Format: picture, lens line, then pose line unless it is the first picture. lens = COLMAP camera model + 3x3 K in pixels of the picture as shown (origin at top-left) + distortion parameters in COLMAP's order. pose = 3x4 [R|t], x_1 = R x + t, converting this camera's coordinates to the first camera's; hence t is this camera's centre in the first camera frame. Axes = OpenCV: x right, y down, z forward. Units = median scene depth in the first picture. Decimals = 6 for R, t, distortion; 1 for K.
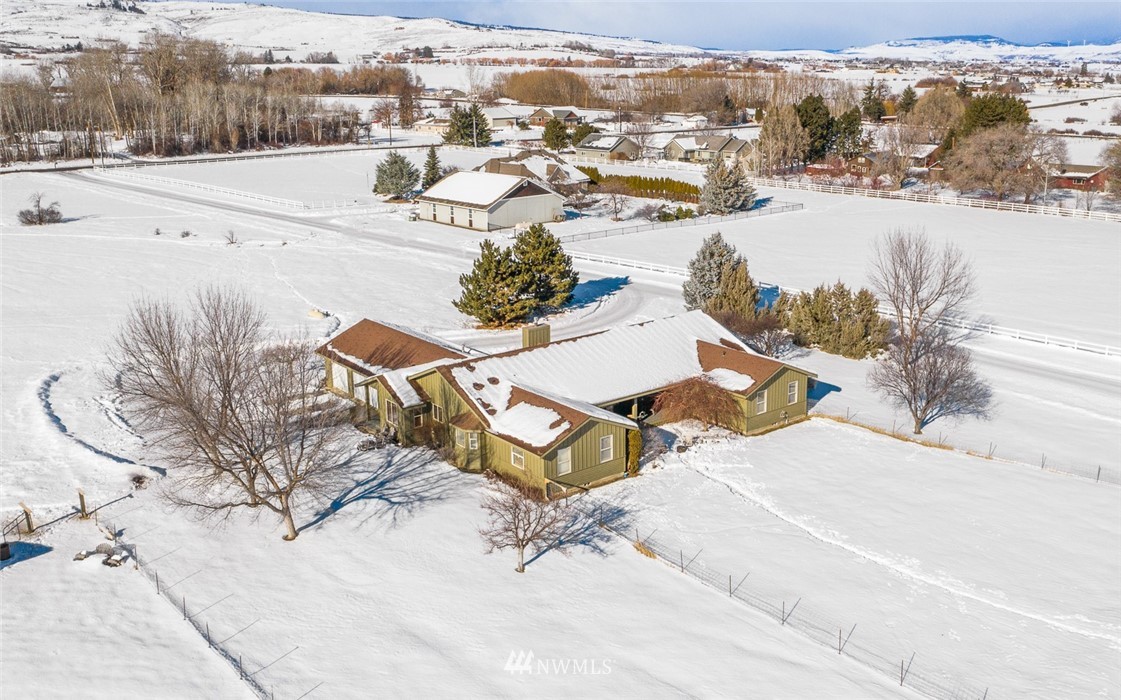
lens RADIAL K [[1028.8, 0, 581.0], [0, 1028.8, 349.6], [0, 0, 1]] dist [-0.010586, -0.009375]
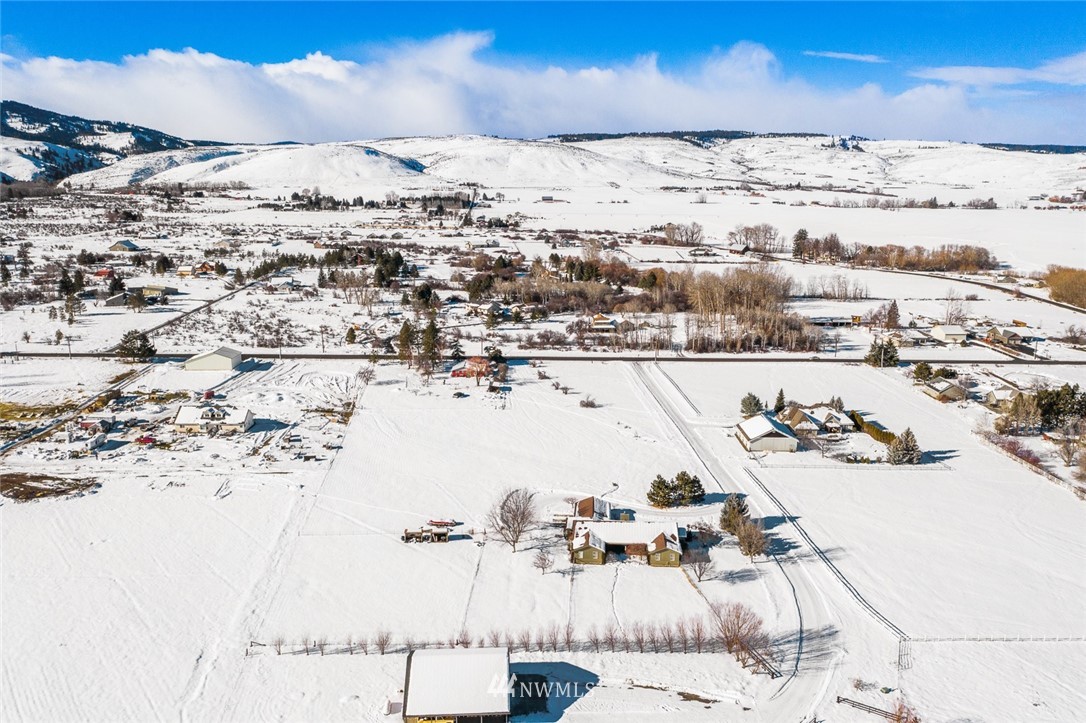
lens RADIAL K [[868.2, 0, 543.0], [0, 868.2, 361.5], [0, 0, 1]] dist [-0.020460, 0.008028]
pose [[0.734440, 0.145797, -0.662828, 1.141964], [-0.187643, 0.982204, 0.008132, -0.354828], [0.652218, 0.118403, 0.748728, -0.936981]]
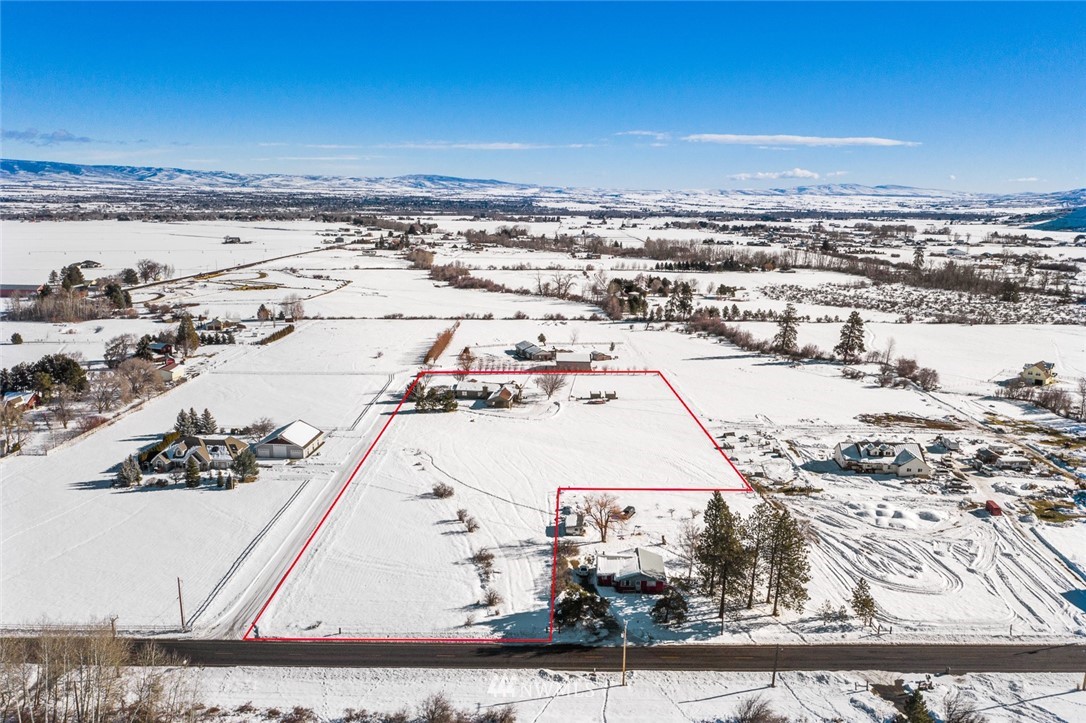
lens RADIAL K [[855.3, 0, 543.0], [0, 855.3, 361.5], [0, 0, 1]] dist [-0.017973, 0.002391]
pose [[-0.691156, -0.147480, 0.707497, -2.633911], [0.179868, 0.913050, 0.366042, -1.322476], [-0.699965, 0.380248, -0.604534, 2.695895]]
